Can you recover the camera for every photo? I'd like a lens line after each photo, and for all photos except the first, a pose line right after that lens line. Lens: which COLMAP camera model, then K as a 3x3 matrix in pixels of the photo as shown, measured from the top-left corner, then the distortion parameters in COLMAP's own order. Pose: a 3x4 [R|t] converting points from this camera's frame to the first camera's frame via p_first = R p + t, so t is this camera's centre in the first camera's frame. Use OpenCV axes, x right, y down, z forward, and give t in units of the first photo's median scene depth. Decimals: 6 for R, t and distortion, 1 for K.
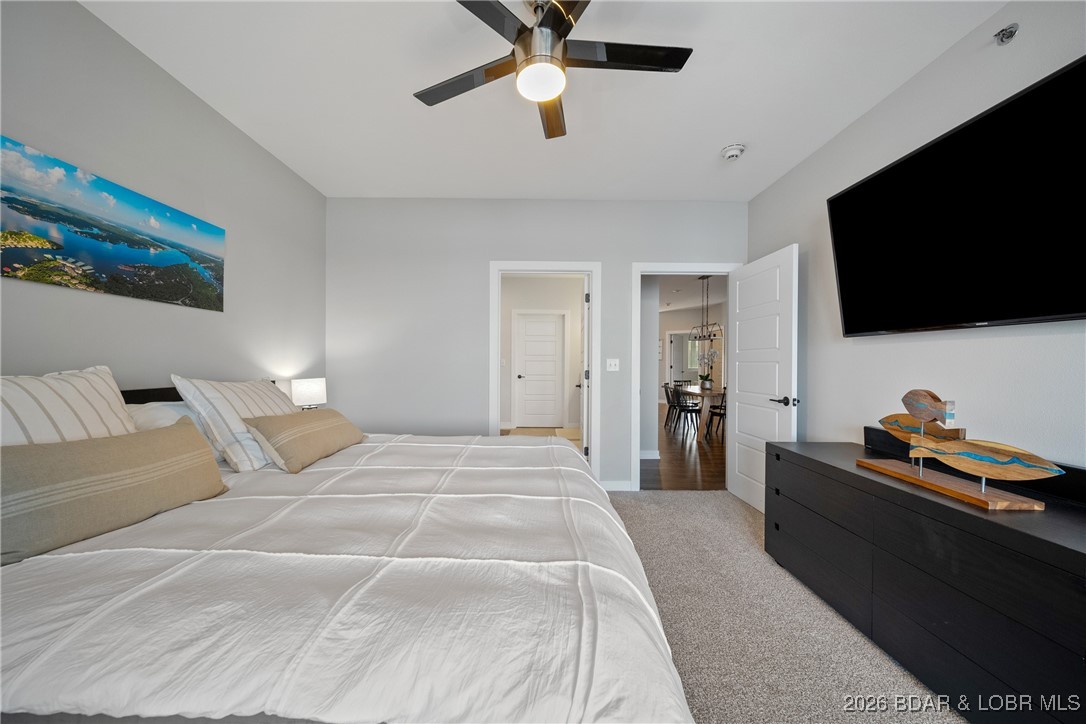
lens RADIAL K [[382.8, 0, 543.6], [0, 382.8, 364.4], [0, 0, 1]] dist [0.002816, -0.002334]
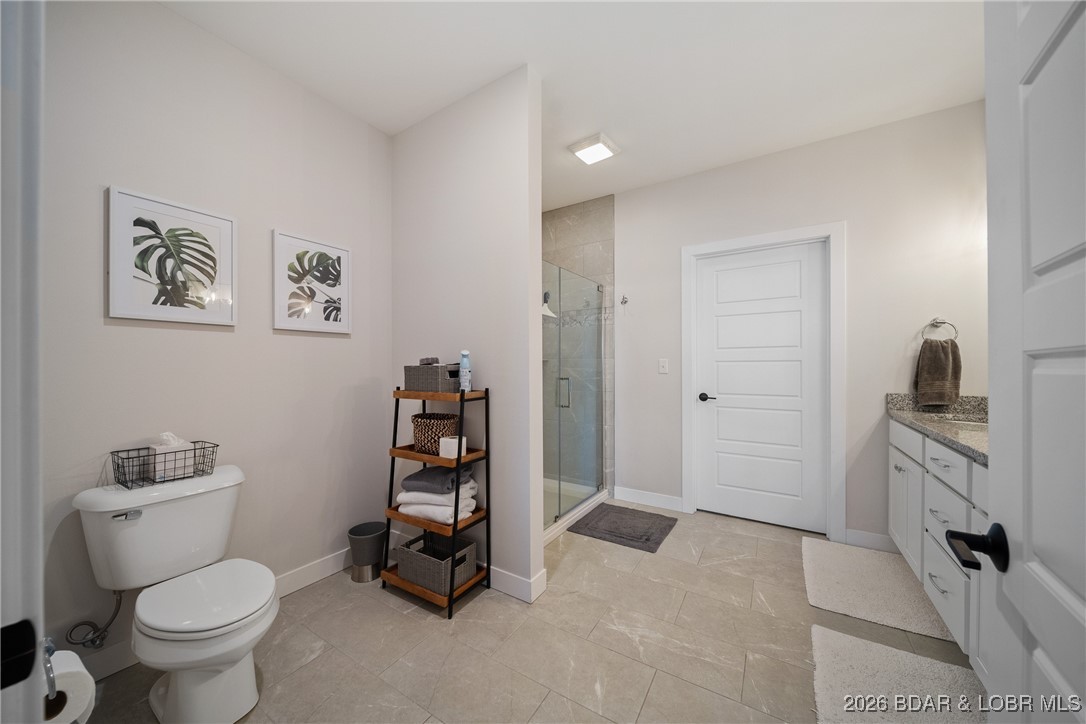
lens RADIAL K [[382.8, 0, 526.2], [0, 382.8, 370.8], [0, 0, 1]] dist [0.002816, -0.002334]
pose [[0.839823, -0.008963, -0.542787, 0.007939], [0.010278, 0.999947, -0.000609, -0.000702], [0.542763, -0.005067, 0.839870, 0.518522]]
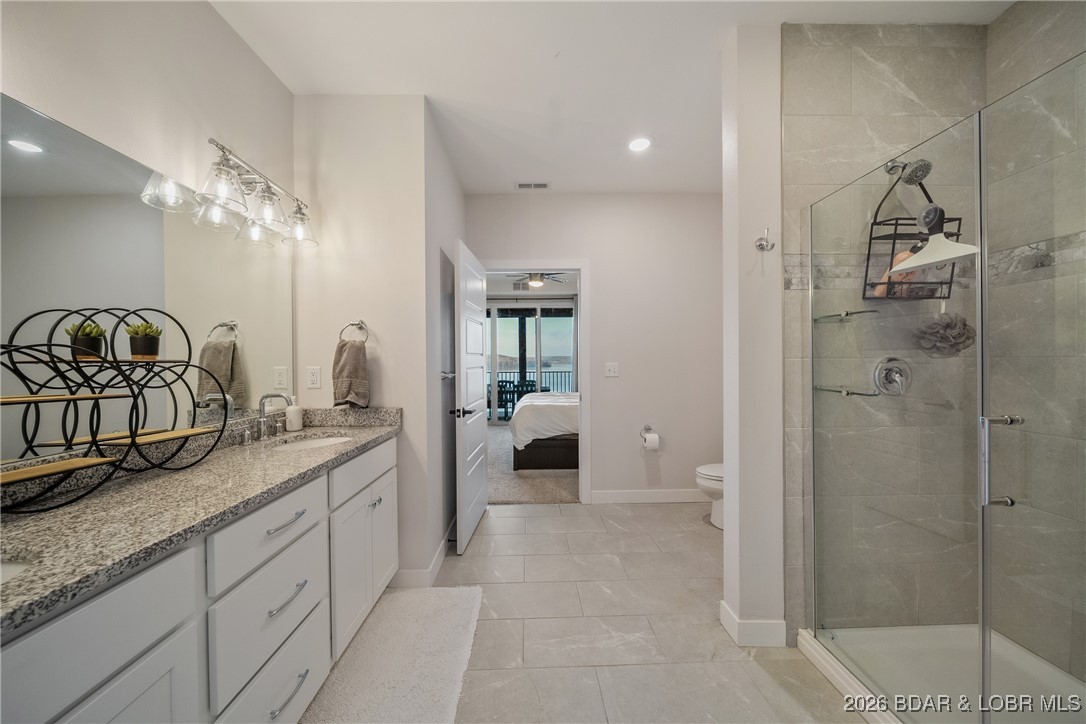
lens RADIAL K [[382.8, 0, 539.4], [0, 382.8, 364.1], [0, 0, 1]] dist [0.002816, -0.002334]
pose [[-0.999451, 0.004594, -0.032822, -0.026052], [0.004656, 0.999988, -0.001798, -0.012770], [0.032813, -0.001950, -0.999460, 1.428469]]
